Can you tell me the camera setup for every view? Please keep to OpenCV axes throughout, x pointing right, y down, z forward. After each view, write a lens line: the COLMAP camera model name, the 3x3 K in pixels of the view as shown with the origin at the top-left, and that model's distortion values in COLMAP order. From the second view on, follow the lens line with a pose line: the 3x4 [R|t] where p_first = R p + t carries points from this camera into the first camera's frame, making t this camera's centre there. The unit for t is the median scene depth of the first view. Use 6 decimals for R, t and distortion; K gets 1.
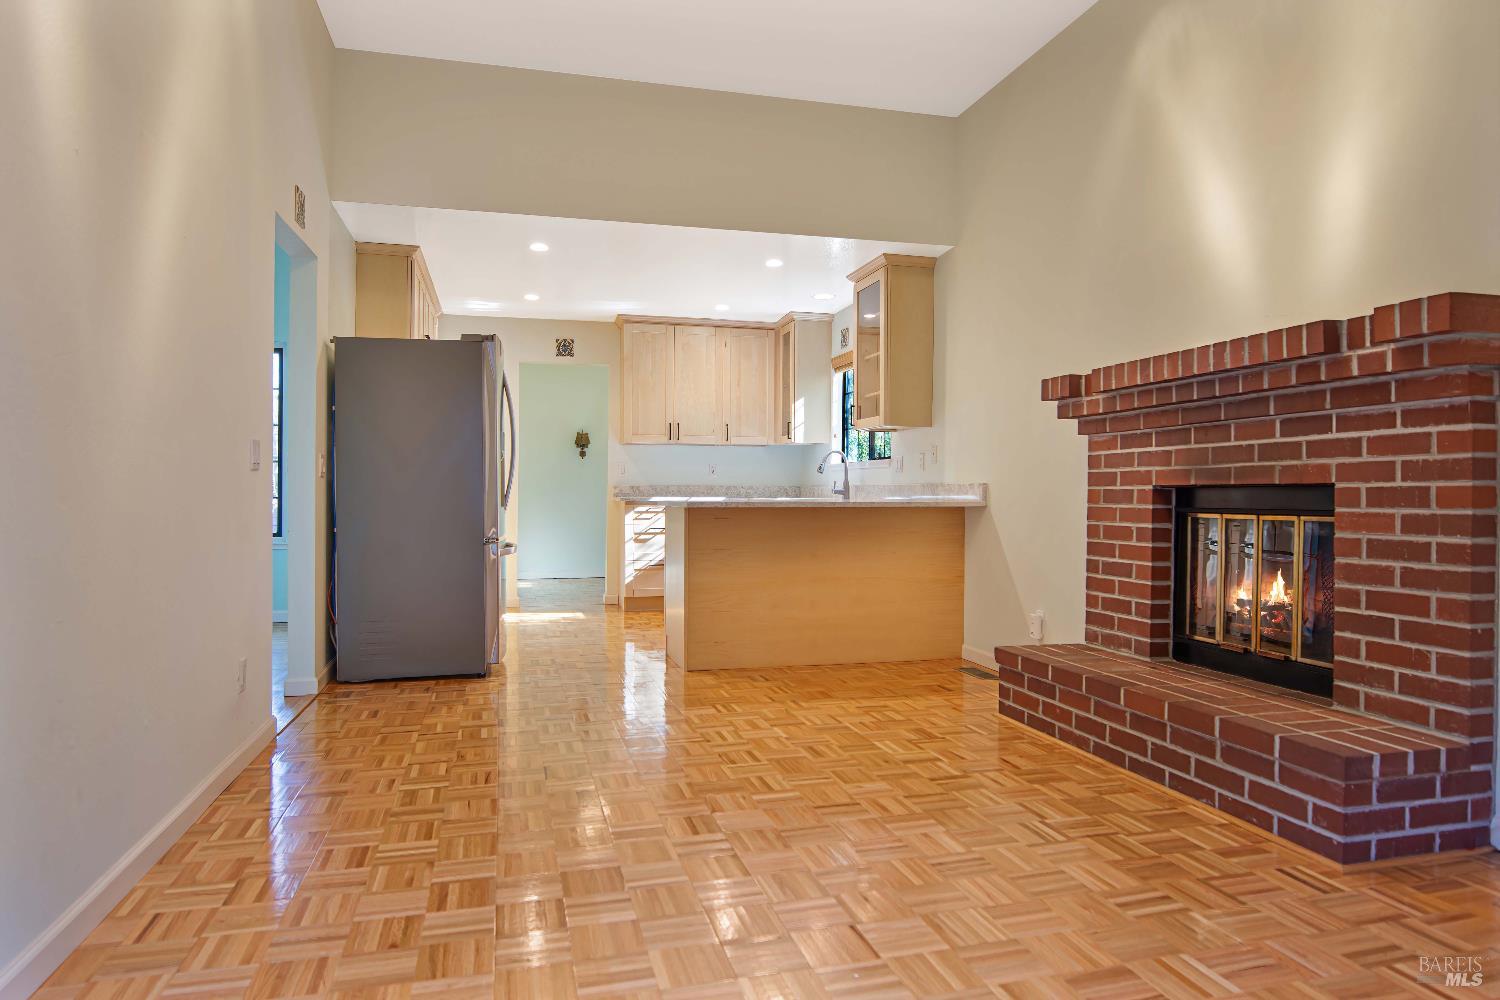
lens RADIAL K [[926.9, 0, 751.2], [0, 926.9, 504.0], [0, 0, 1]] dist [-0.019038, -0.002844]
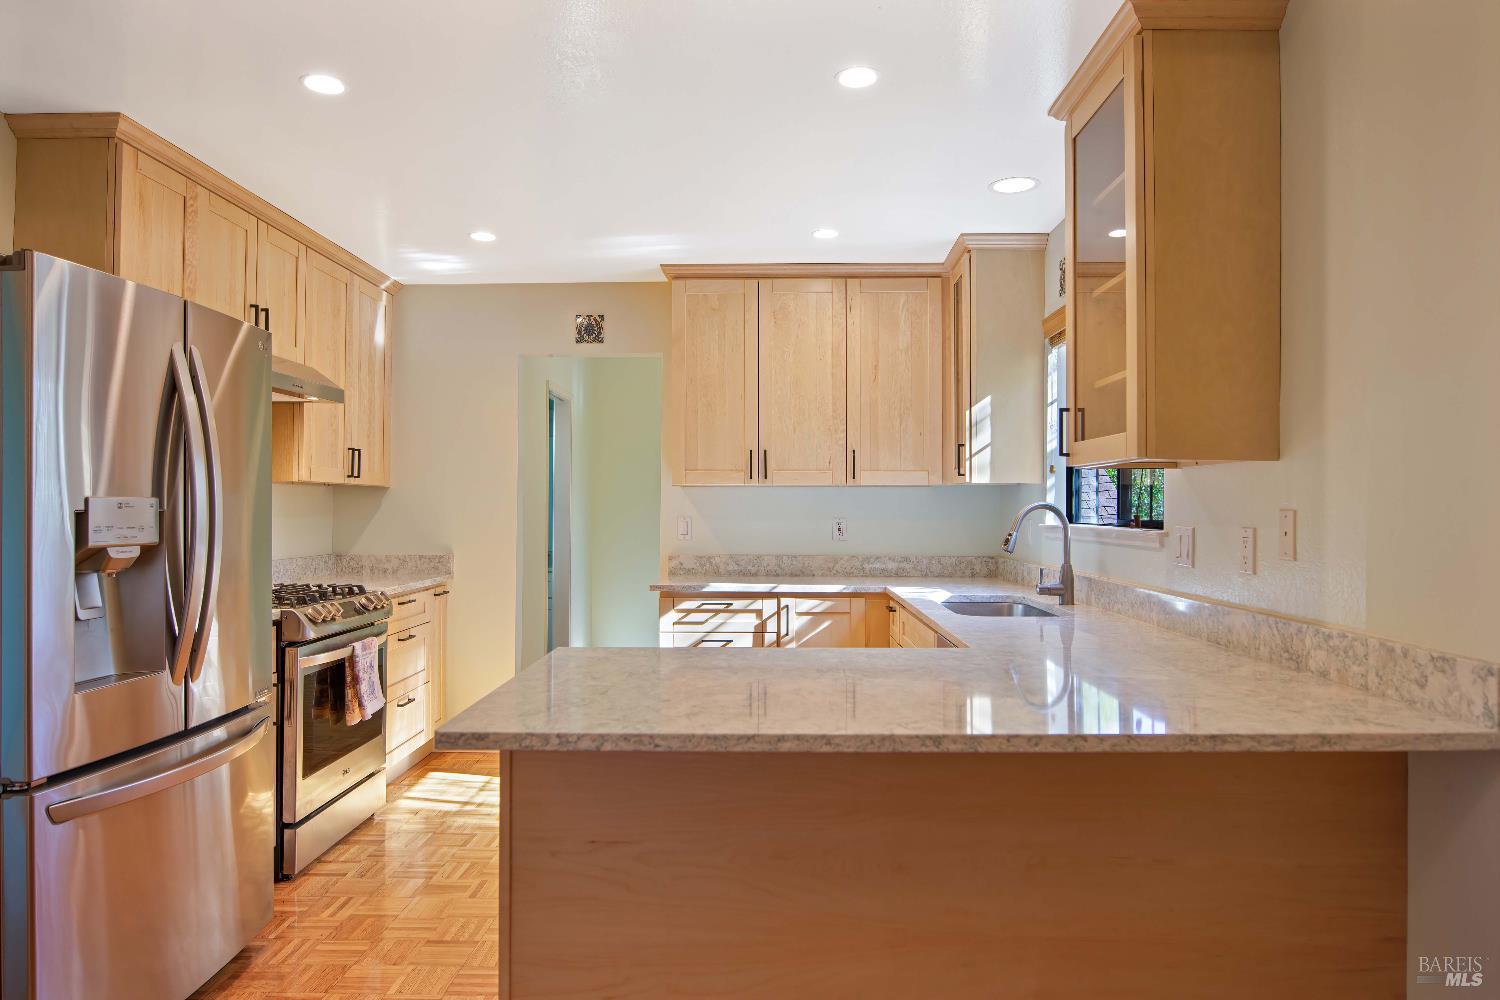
lens RADIAL K [[957.2, 0, 750.1], [0, 957.2, 501.9], [0, 0, 1]] dist [-0.025459, -0.002414]
pose [[0.959448, -0.003741, -0.281860, 0.080631], [-0.000425, 0.999892, -0.014719, -0.048719], [0.281885, 0.014242, 0.959343, 0.455733]]
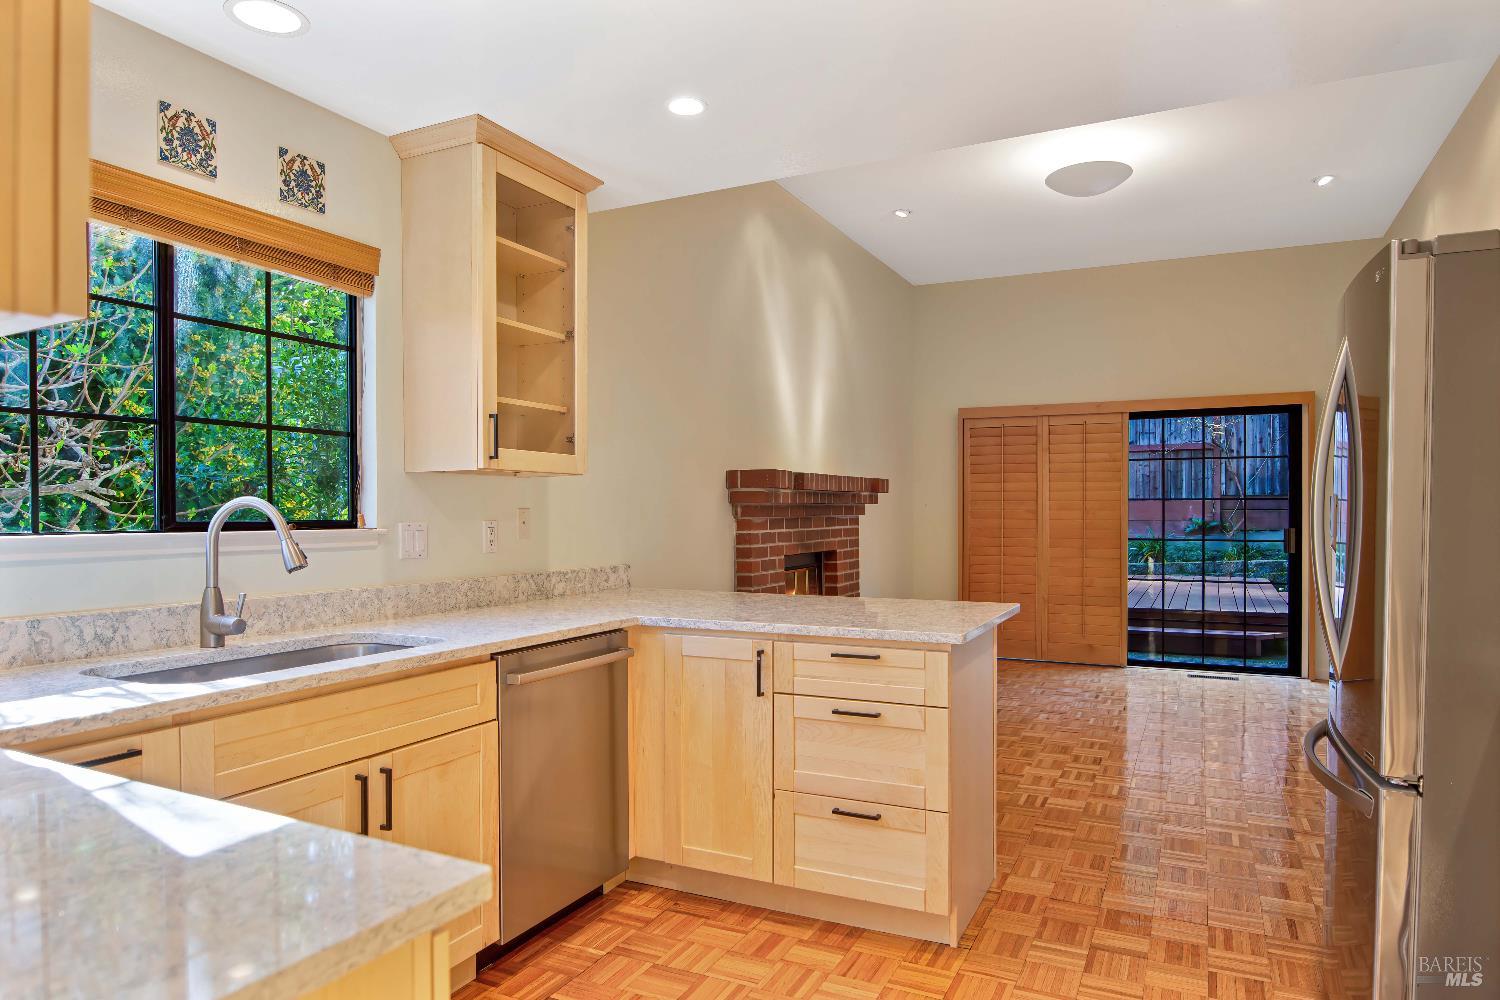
lens RADIAL K [[926.9, 0, 748.7], [0, 926.9, 497.8], [0, 0, 1]] dist [-0.019038, -0.002844]
pose [[-0.750453, 0.006529, 0.660892, -0.248695], [0.007115, 0.999973, -0.001799, -0.054805], [-0.660886, 0.003352, -0.750479, 1.073214]]
